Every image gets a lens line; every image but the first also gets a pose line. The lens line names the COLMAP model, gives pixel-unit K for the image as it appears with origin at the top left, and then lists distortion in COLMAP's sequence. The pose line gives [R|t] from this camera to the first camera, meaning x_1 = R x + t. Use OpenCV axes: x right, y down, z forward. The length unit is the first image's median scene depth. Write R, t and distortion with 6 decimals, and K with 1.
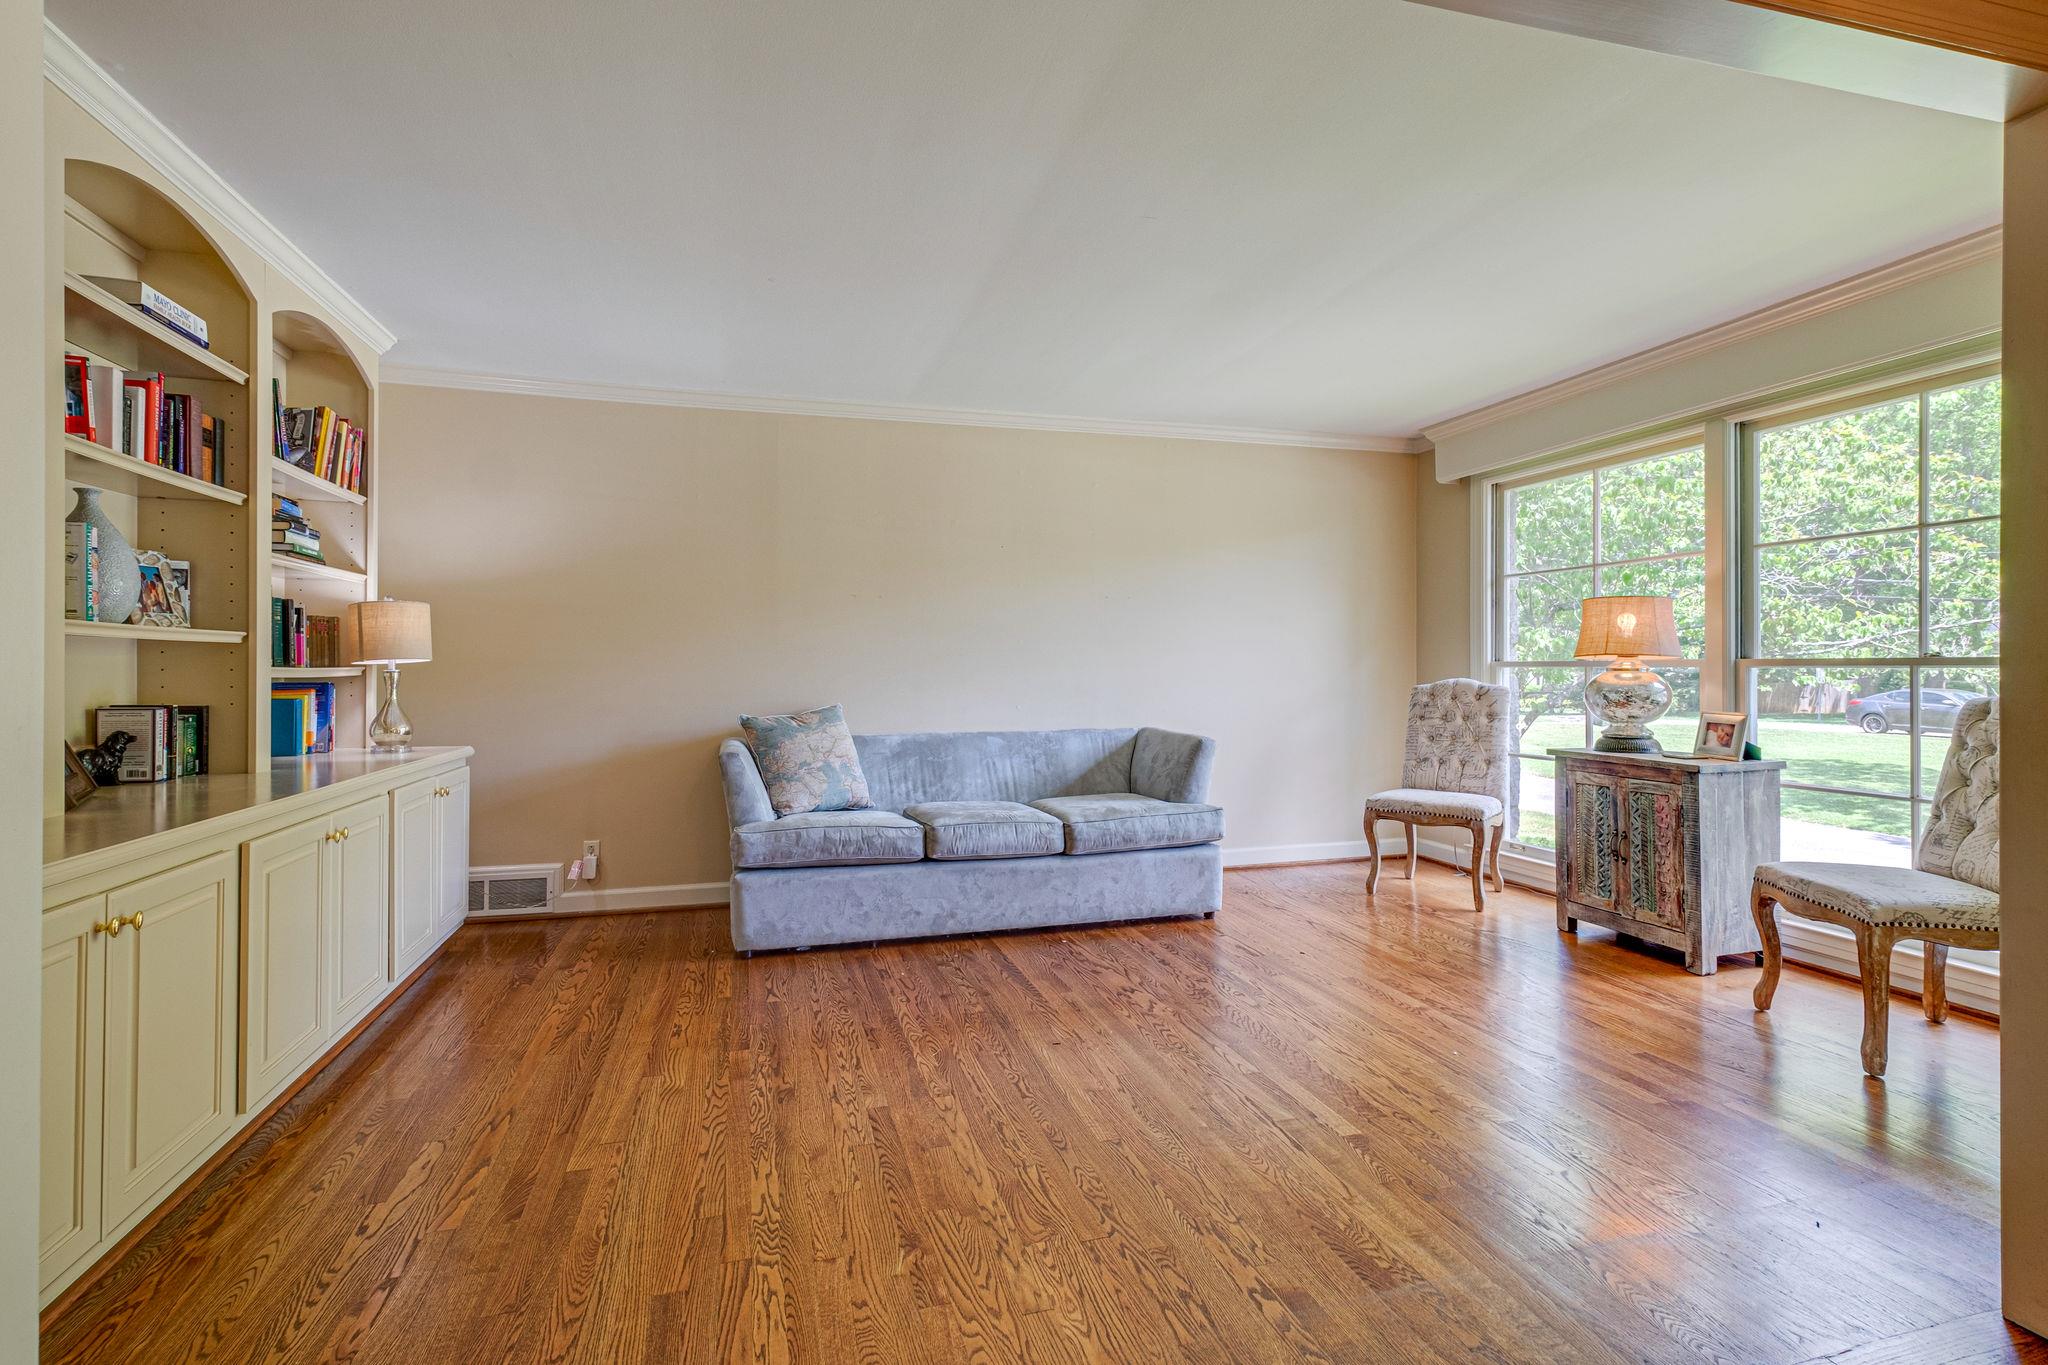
lens RADIAL K [[962.5, 0, 1035.2], [0, 962.5, 657.7], [0, 0, 1]] dist [-0.003932, -0.000014]
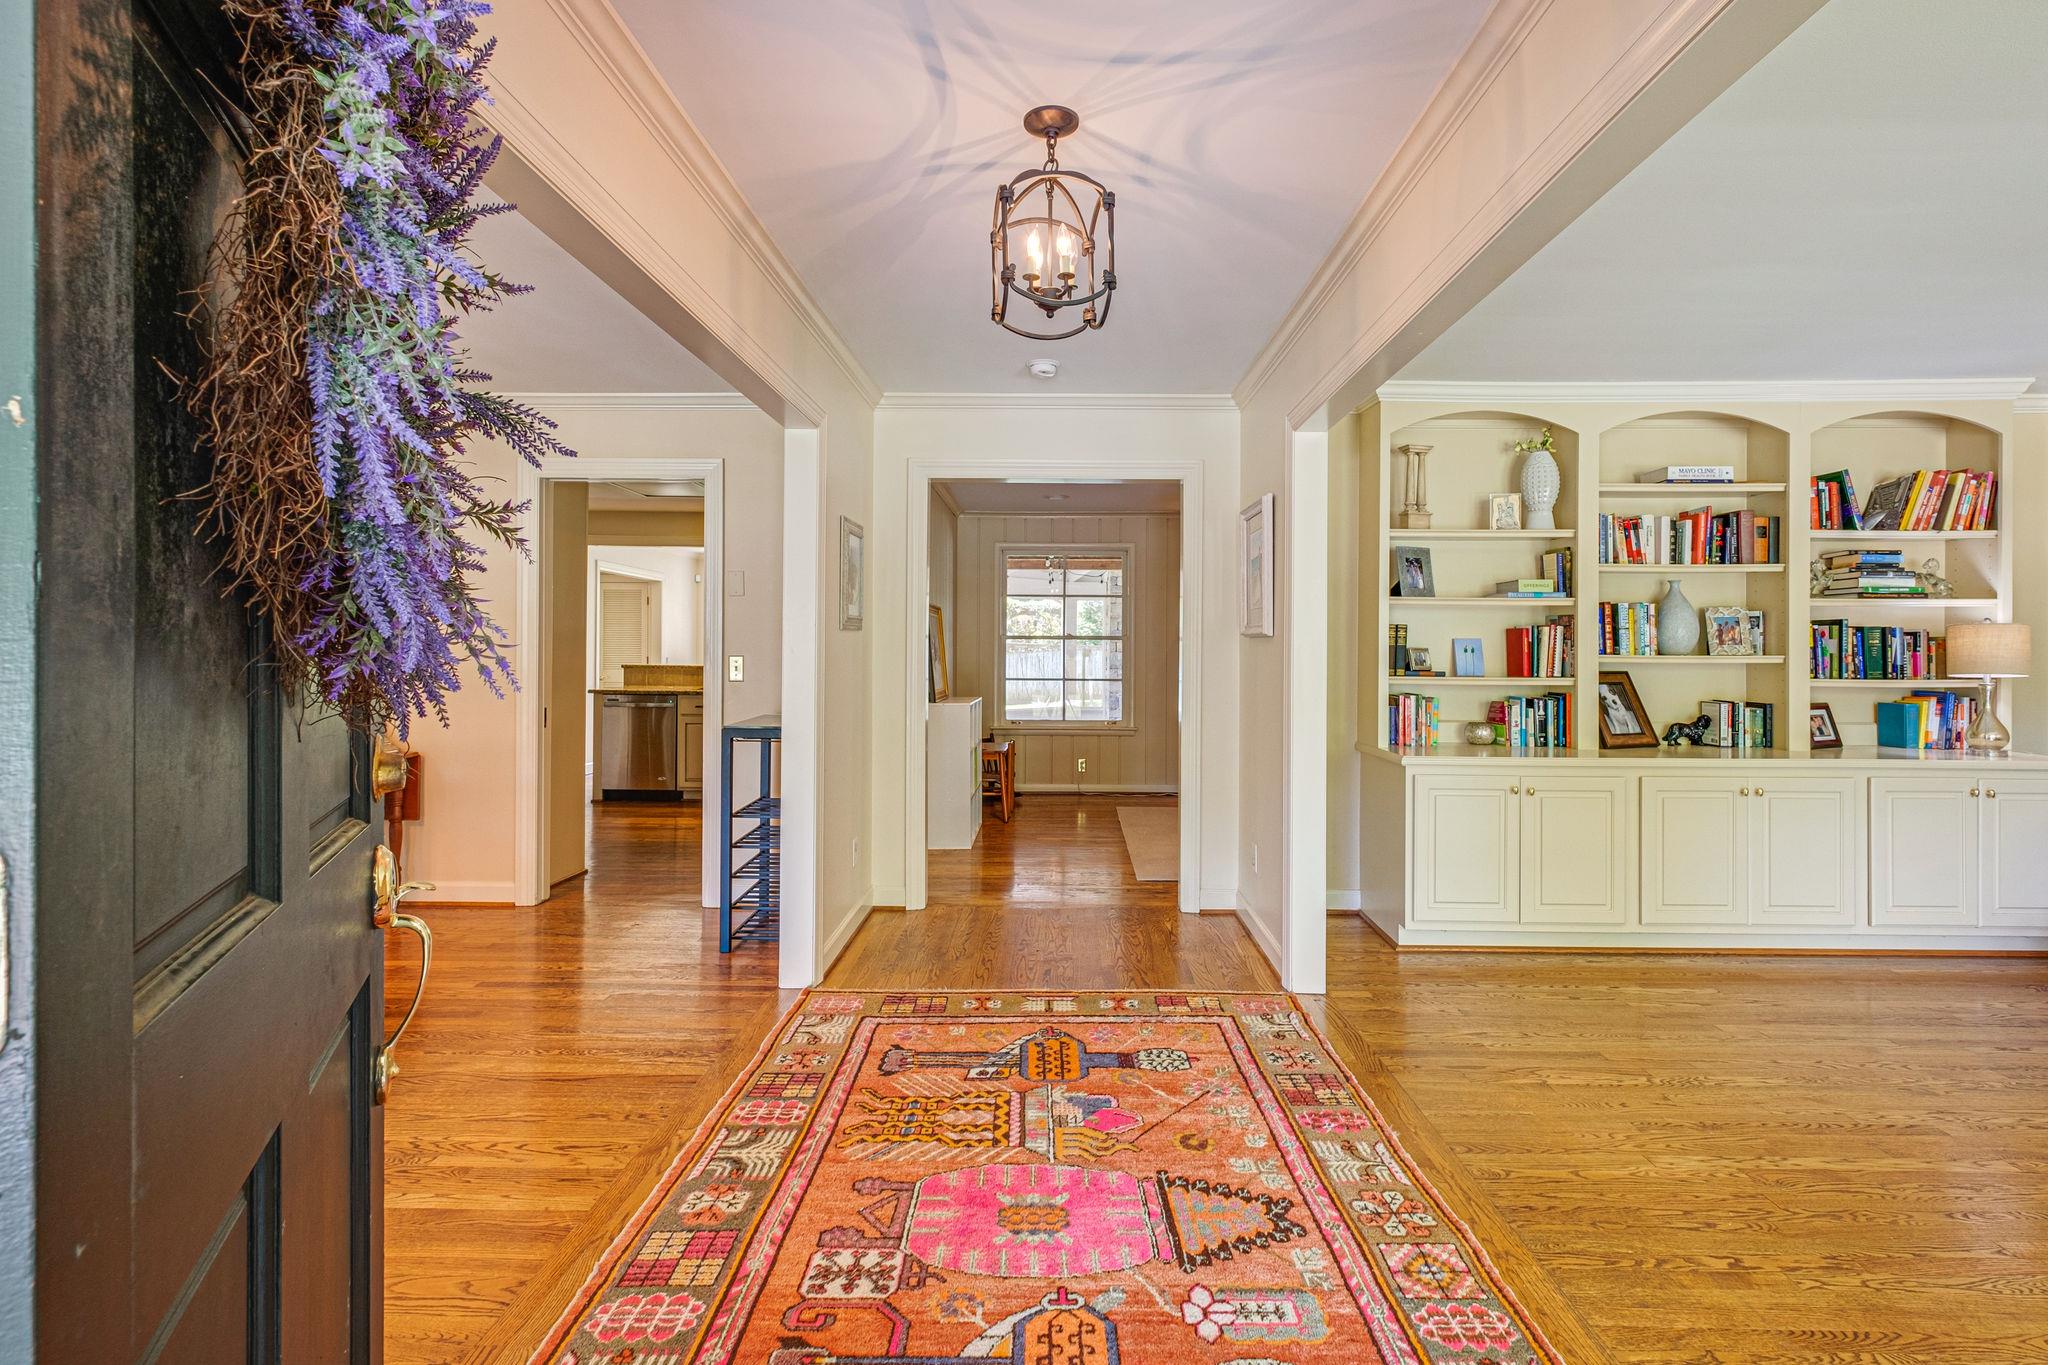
lens RADIAL K [[962.5, 0, 1051.4], [0, 962.5, 642.3], [0, 0, 1]] dist [-0.003932, -0.000014]
pose [[-0.282800, -0.001985, -0.959177, 0.748305], [0.004585, 0.999984, -0.003422, -0.038360], [0.959168, -0.005366, -0.282786, 0.259145]]
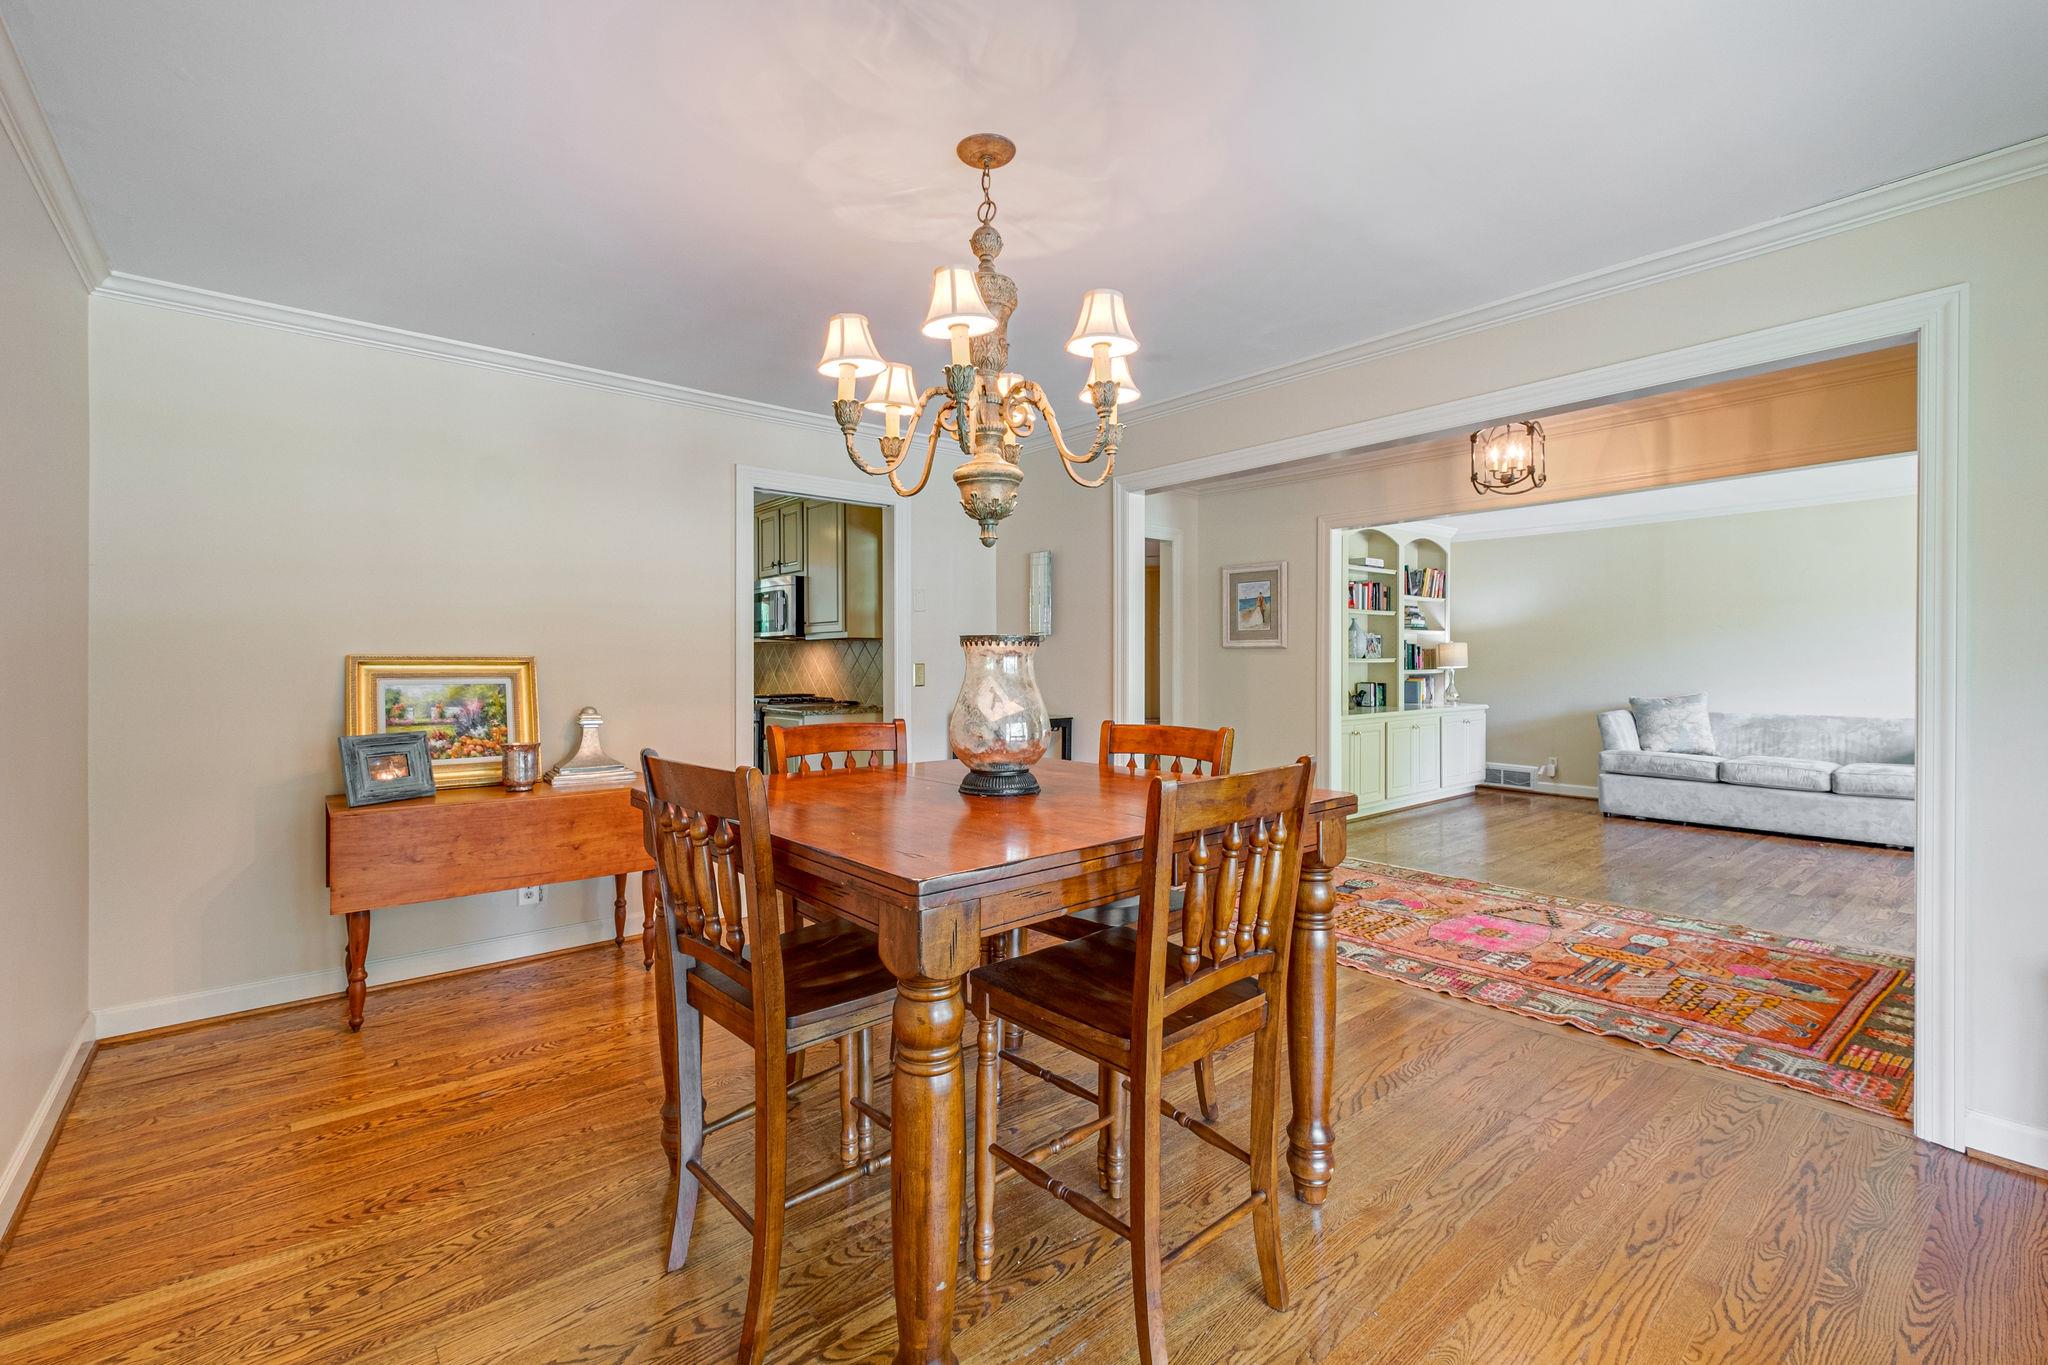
lens RADIAL K [[882.6, 0, 1020.5], [0, 882.6, 670.7], [0, 0, 1]] dist [0.001263, -0.000037]
pose [[0.401510, 0.010330, -0.915797, 0.951419], [0.010057, 0.999826, 0.015687, -0.033899], [0.915800, -0.015508, 0.401336, -0.909356]]
